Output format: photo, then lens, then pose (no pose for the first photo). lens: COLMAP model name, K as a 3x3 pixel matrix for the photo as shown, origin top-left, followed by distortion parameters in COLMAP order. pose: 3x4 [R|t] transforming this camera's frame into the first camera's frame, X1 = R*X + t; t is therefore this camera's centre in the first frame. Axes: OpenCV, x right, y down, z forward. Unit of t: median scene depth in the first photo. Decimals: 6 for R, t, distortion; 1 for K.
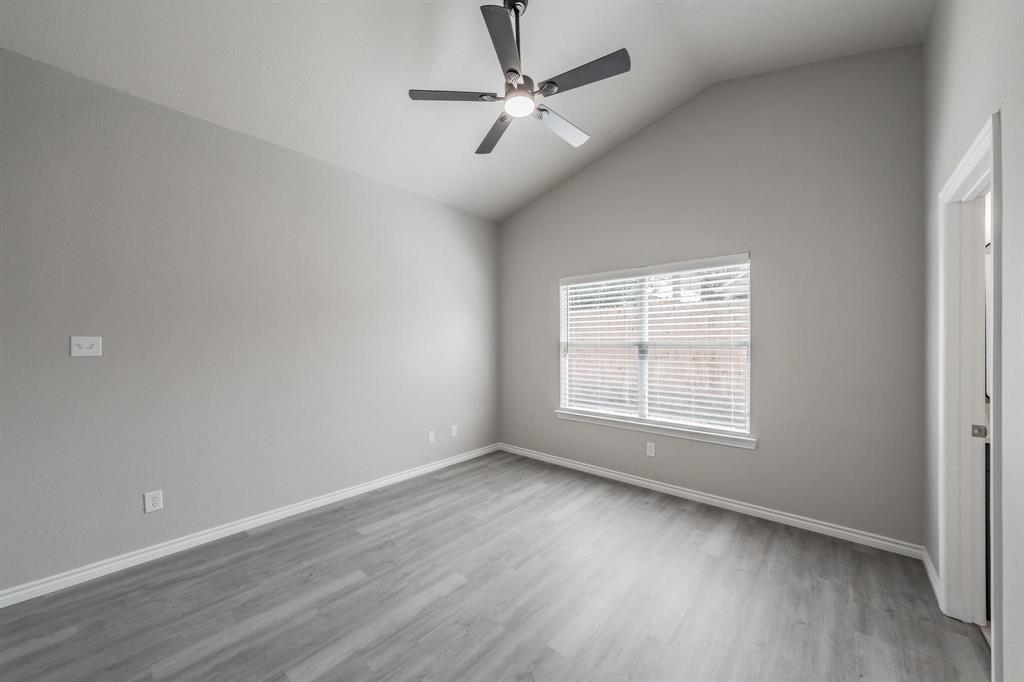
lens RADIAL K [[367.9, 0, 512.0], [0, 367.9, 341.0], [0, 0, 1]] dist [0.000034, -0.000054]
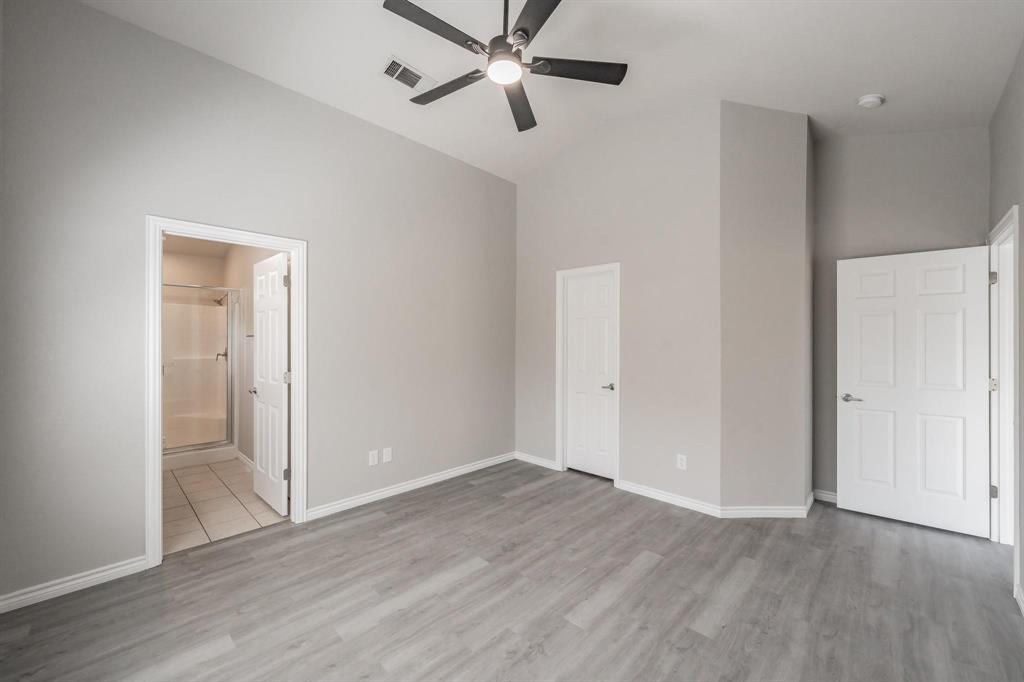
lens RADIAL K [[405.9, 0, 512.0], [0, 405.9, 341.0], [0, 0, 1]] dist [0.001190, 0.000100]
pose [[-0.999384, -0.000602, 0.035098, -0.025793], [-0.000588, 1.000000, 0.000409, 0.001760], [-0.035098, 0.000388, -0.999384, 1.673382]]
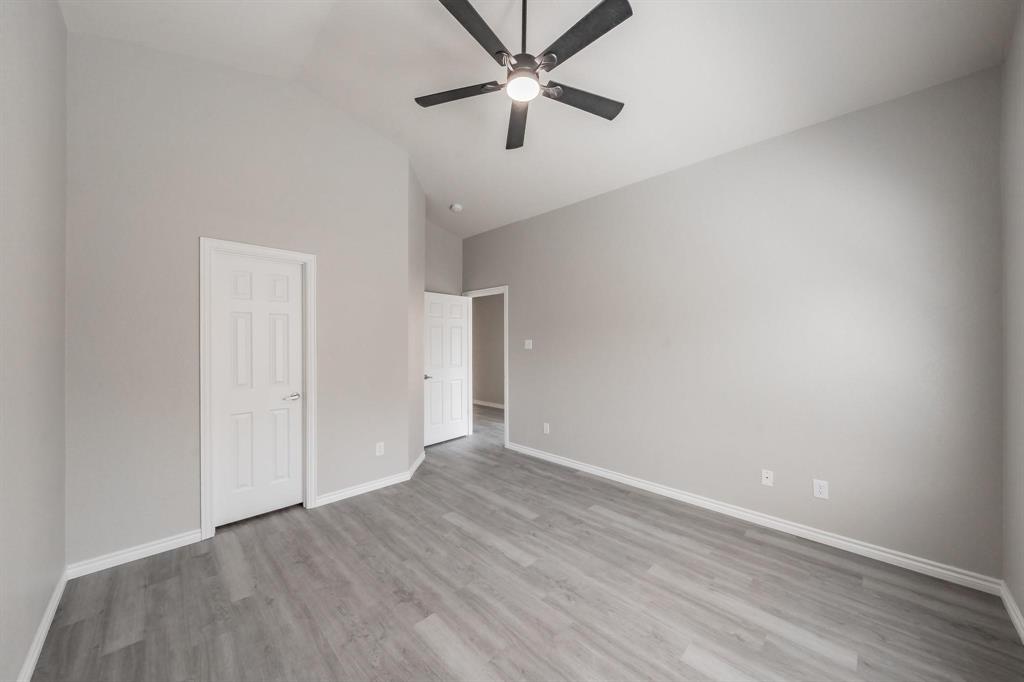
lens RADIAL K [[359.1, 0, 508.1], [0, 359.1, 342.5], [0, 0, 1]] dist [-0.000382, -0.000096]
pose [[-0.059039, 0.006308, -0.998236, 0.787158], [0.002251, 0.999978, 0.006186, -0.006580], [0.998253, -0.001882, -0.059052, 0.866896]]
